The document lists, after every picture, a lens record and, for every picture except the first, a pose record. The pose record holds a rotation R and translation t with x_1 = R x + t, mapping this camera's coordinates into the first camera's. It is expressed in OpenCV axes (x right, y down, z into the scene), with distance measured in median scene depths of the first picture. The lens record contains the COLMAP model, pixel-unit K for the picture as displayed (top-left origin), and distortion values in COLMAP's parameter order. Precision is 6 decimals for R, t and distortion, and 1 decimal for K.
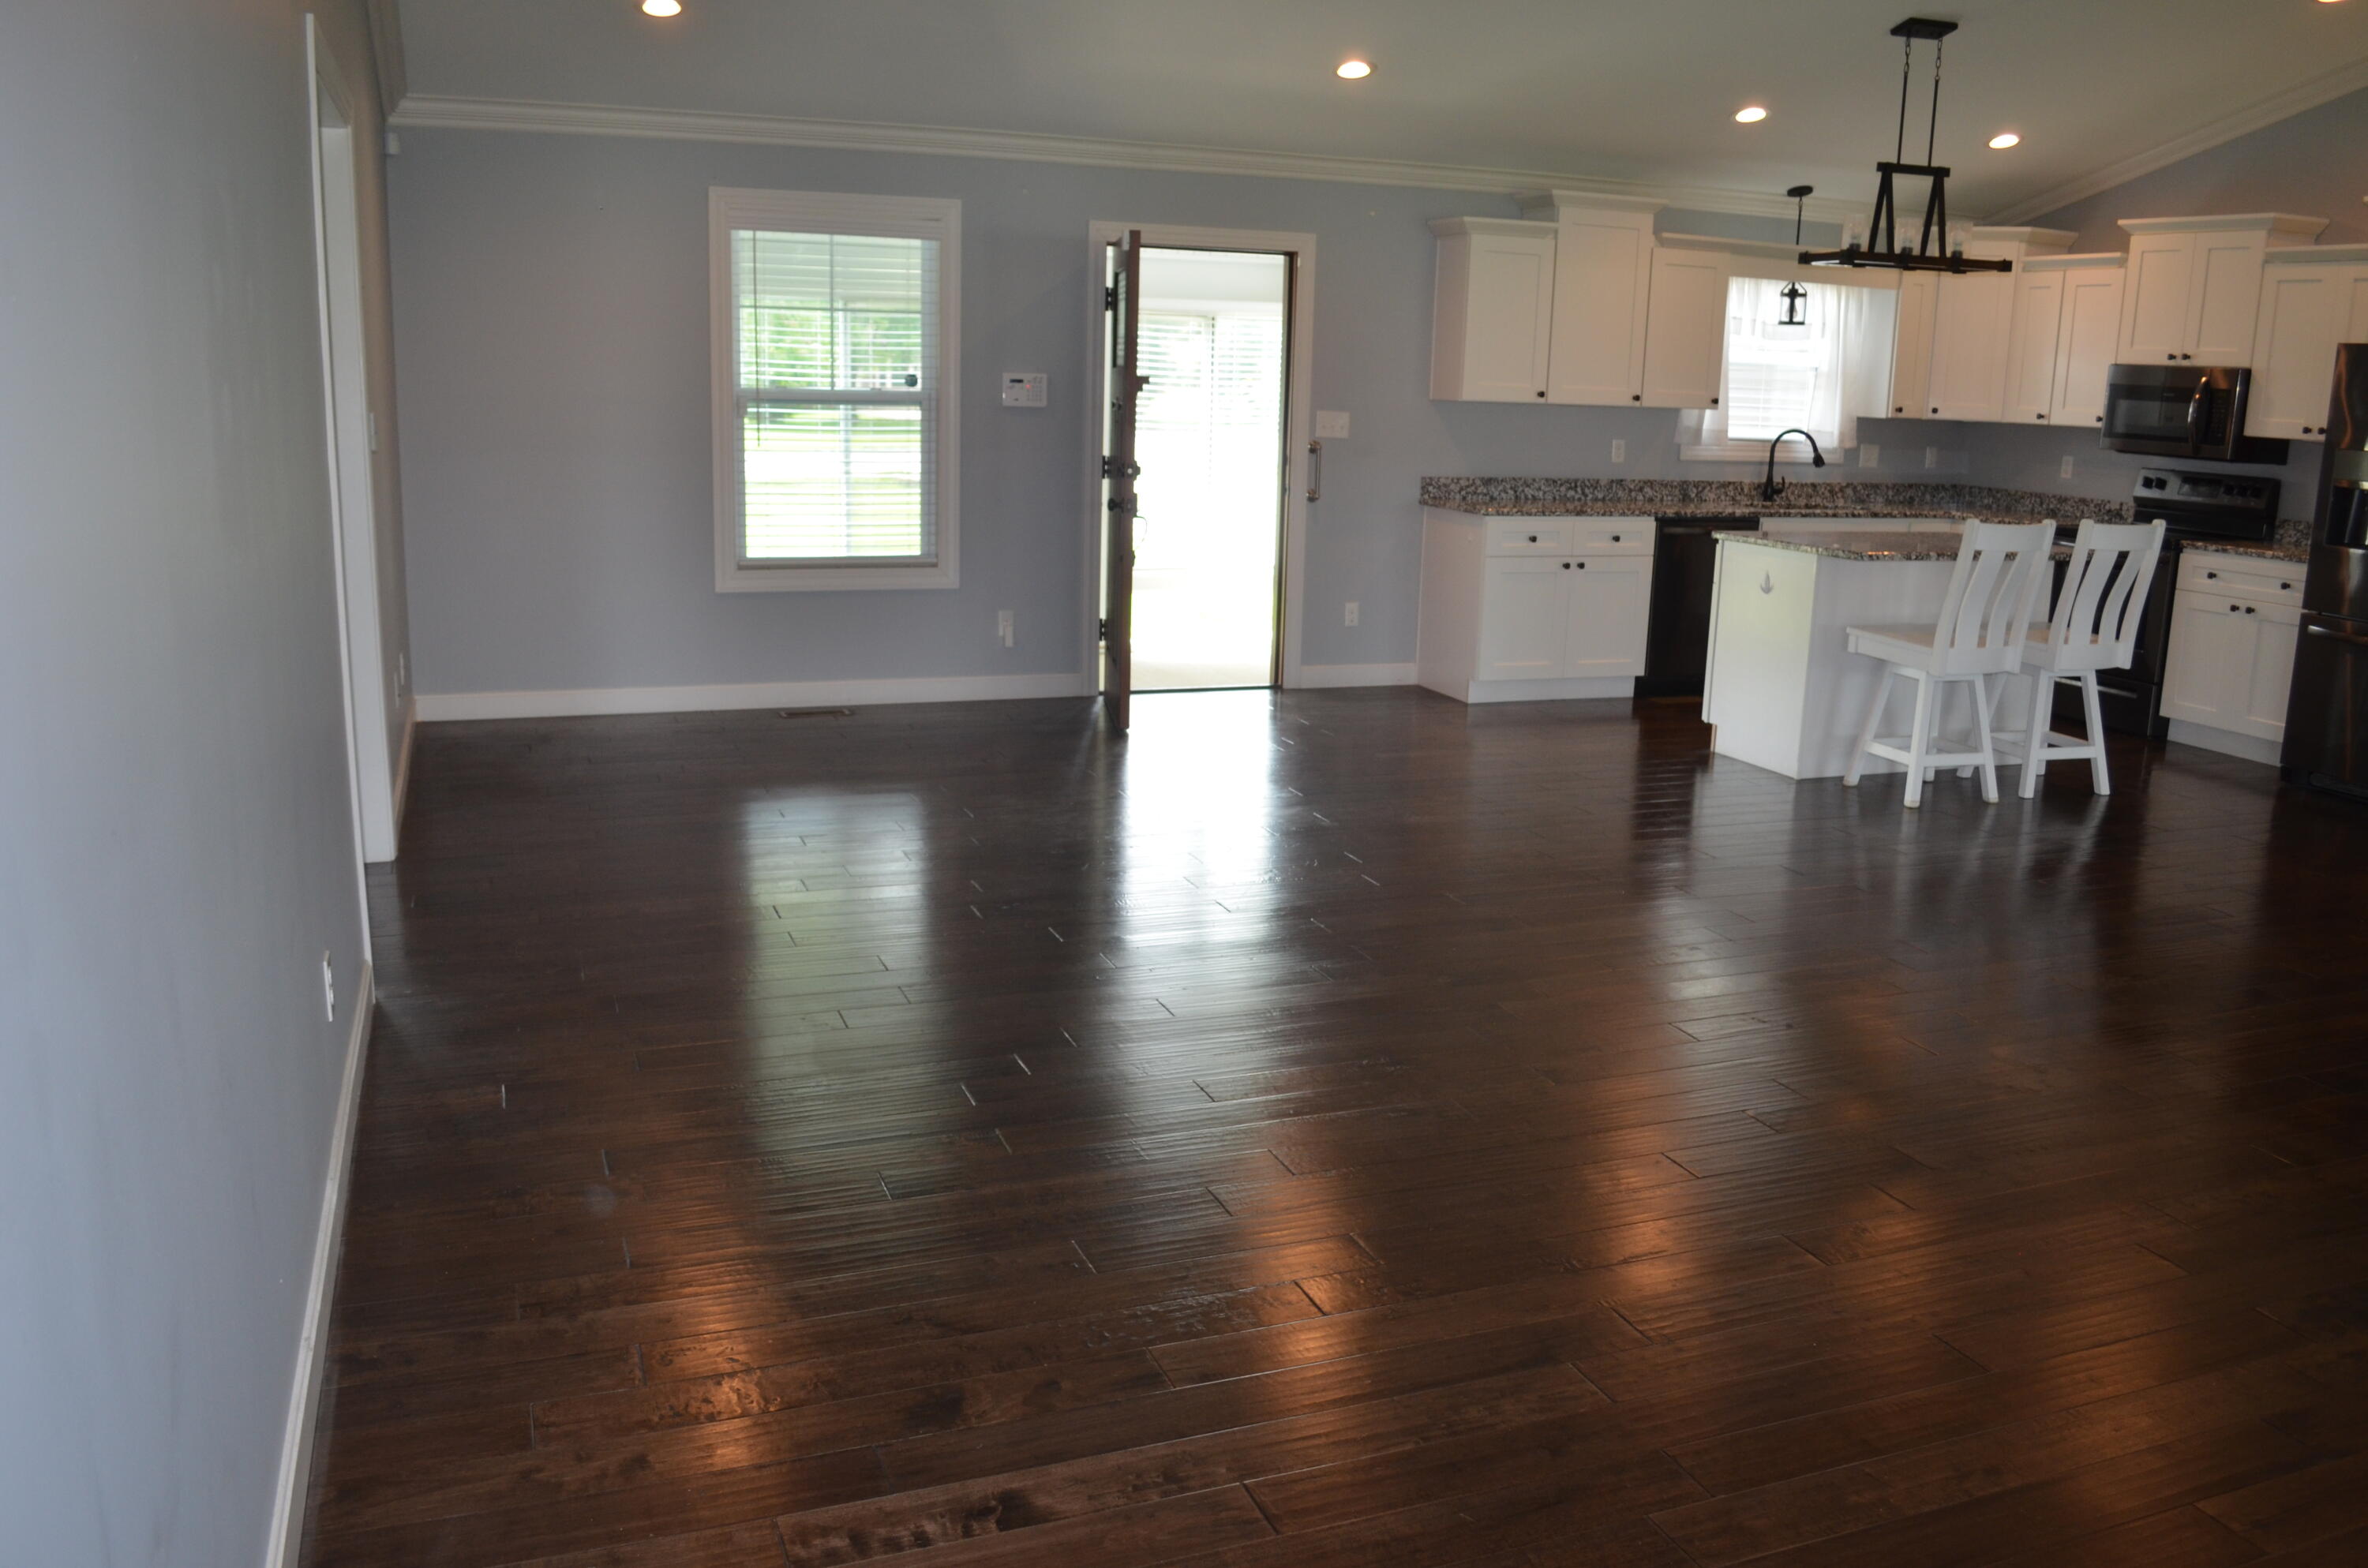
lens RADIAL K [[1783.4, 0, 1188.7], [0, 1783.4, 744.4], [0, 0, 1]] dist [-0.092270, 0.000472]
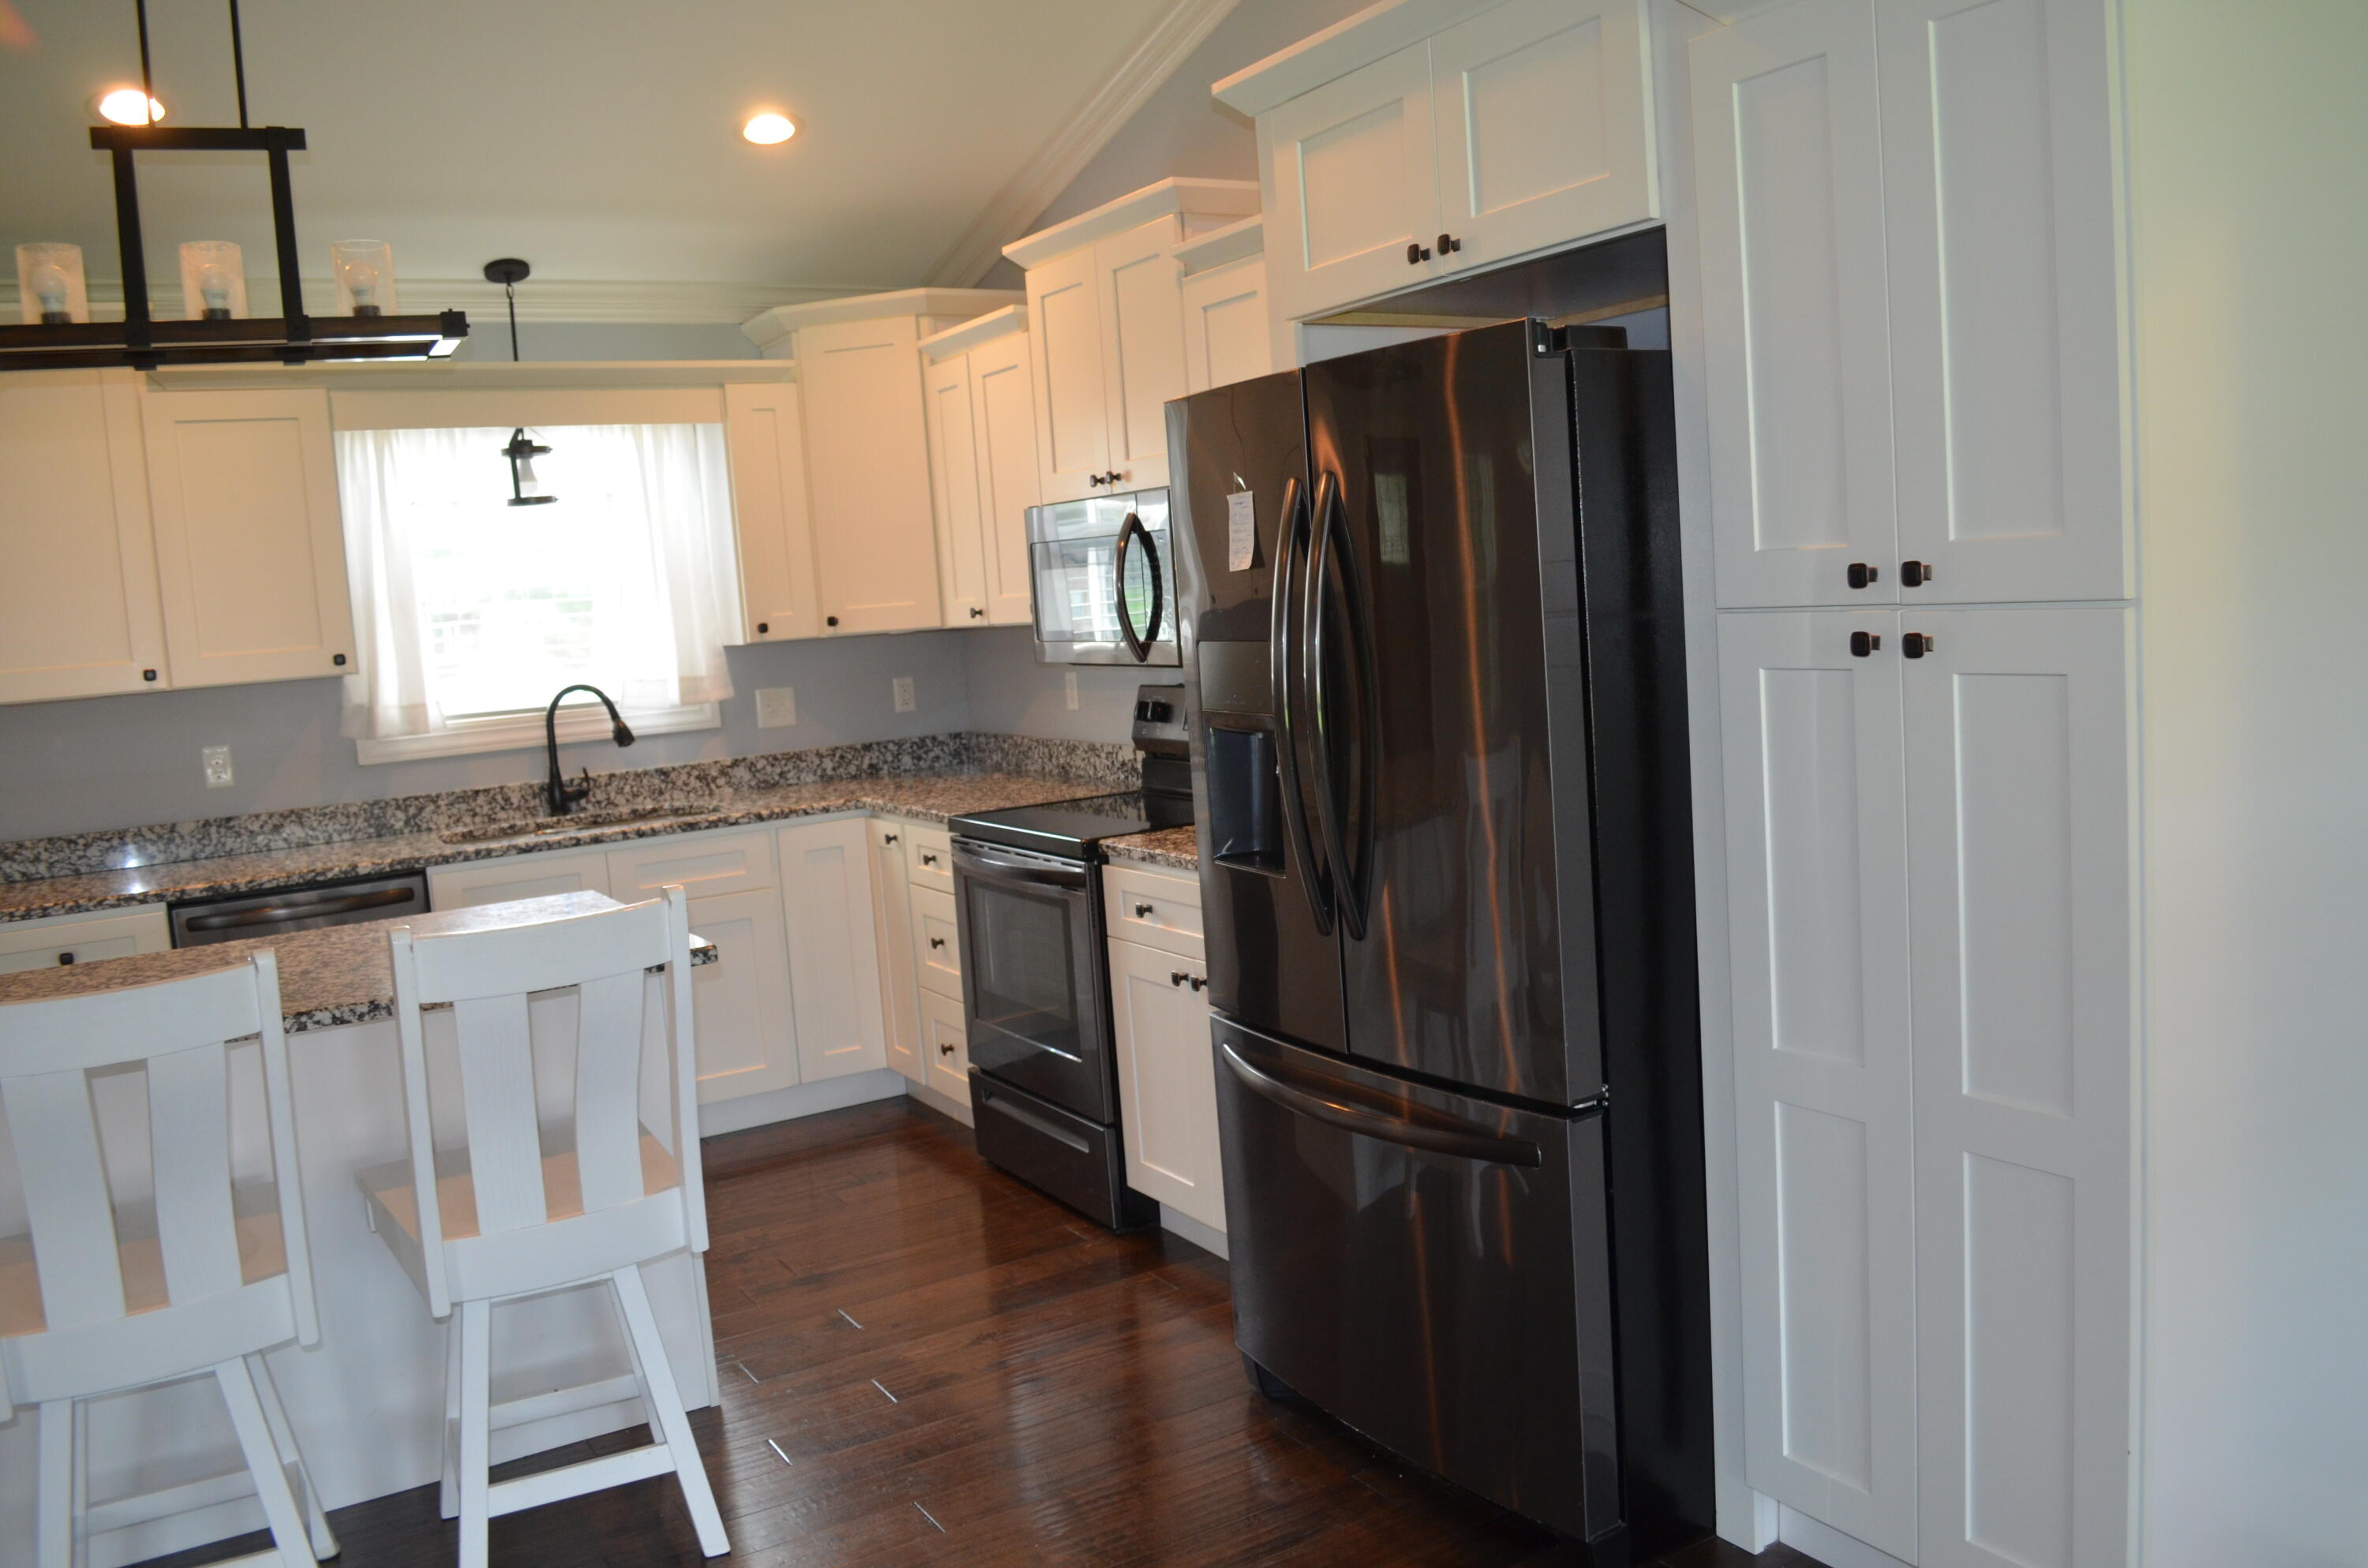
lens RADIAL K [[1783.4, 0, 1188.7], [0, 1783.4, 744.4], [0, 0, 1]] dist [-0.092270, 0.000472]
pose [[0.978032, -0.113003, 0.175169, 0.437457], [0.133288, 0.985099, -0.108694, -0.073203], [-0.160276, 0.129654, 0.978520, 0.420603]]
